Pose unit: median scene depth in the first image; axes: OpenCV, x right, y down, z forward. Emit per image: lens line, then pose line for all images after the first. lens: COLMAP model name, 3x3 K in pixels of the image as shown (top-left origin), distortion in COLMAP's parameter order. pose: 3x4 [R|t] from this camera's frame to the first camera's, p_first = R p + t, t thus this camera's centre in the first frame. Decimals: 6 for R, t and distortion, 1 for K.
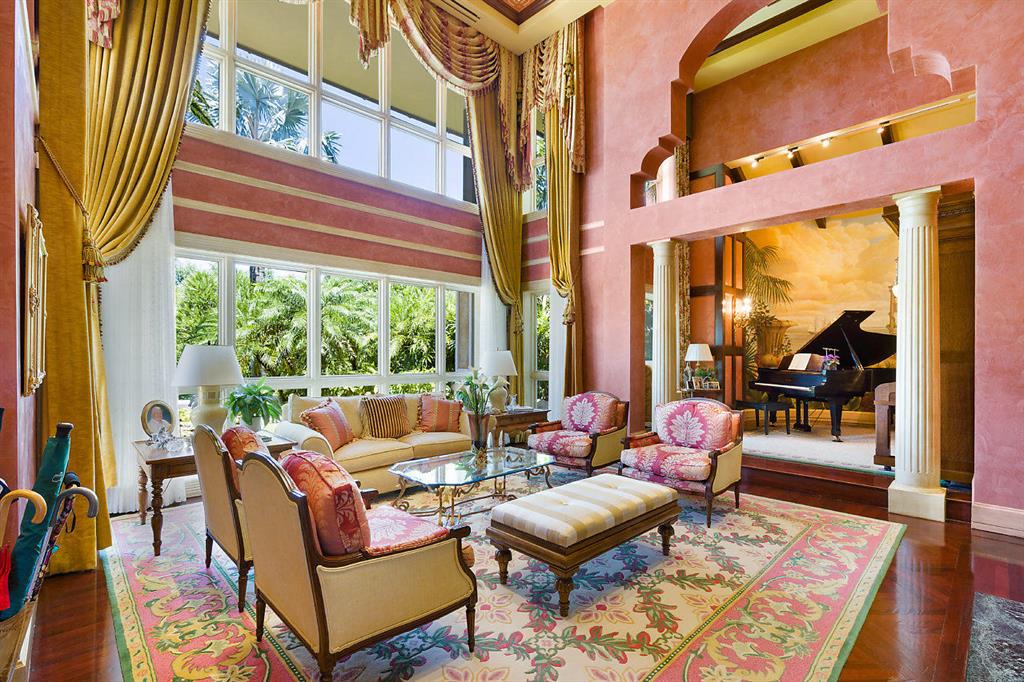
lens RADIAL K [[464.9, 0, 506.9], [0, 464.9, 354.3], [0, 0, 1]] dist [-0.003465, 0.000256]
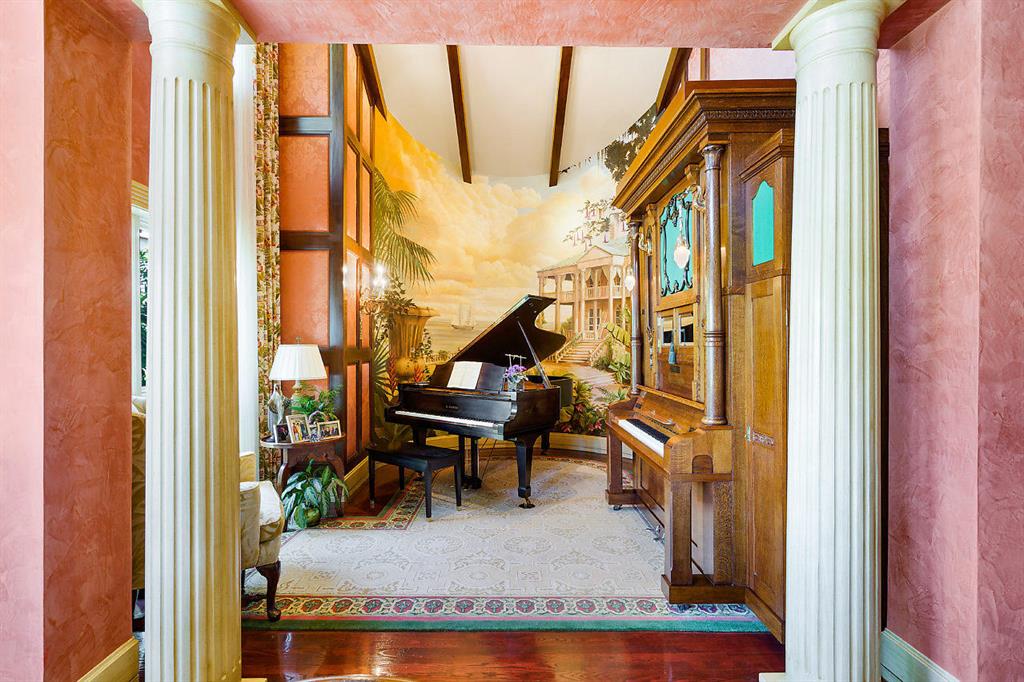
lens RADIAL K [[496.0, 0, 511.0], [0, 496.0, 345.4], [0, 0, 1]] dist [0.001702, 0.000338]
pose [[0.684253, -0.001987, 0.729242, 0.166900], [-0.001051, 0.999993, 0.003710, -0.021578], [-0.729243, -0.003305, 0.684246, 0.433095]]
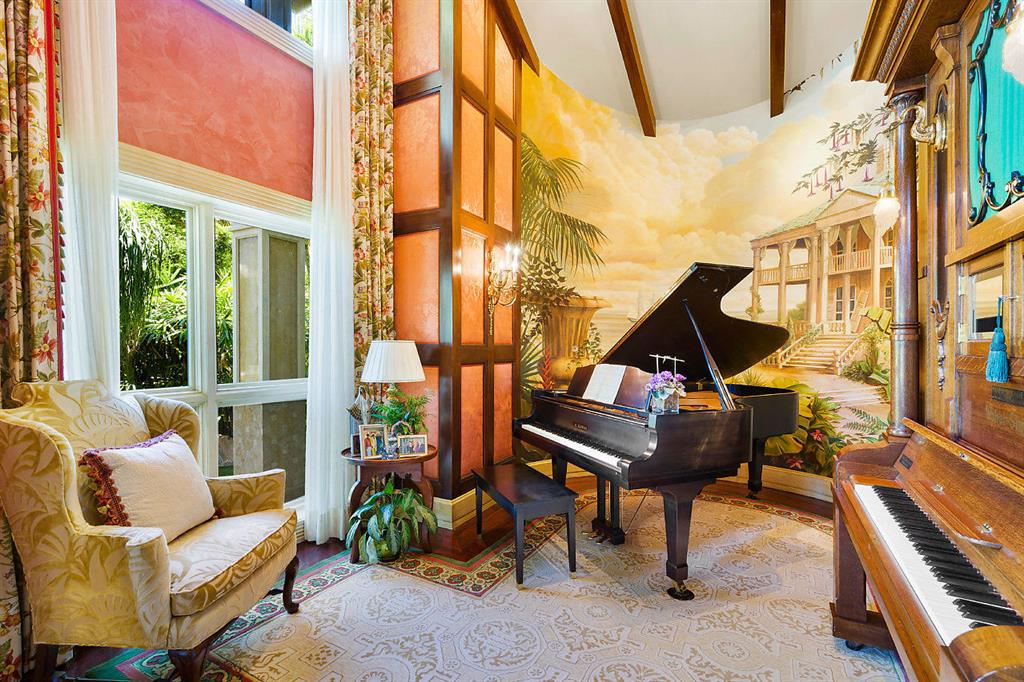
lens RADIAL K [[464.9, 0, 506.9], [0, 464.9, 354.3], [0, 0, 1]] dist [-0.003465, 0.000256]
pose [[0.955864, -0.006627, 0.293736, 0.352417], [0.000060, 0.999750, 0.022359, -0.017799], [-0.293811, -0.021355, 0.955625, 0.516189]]
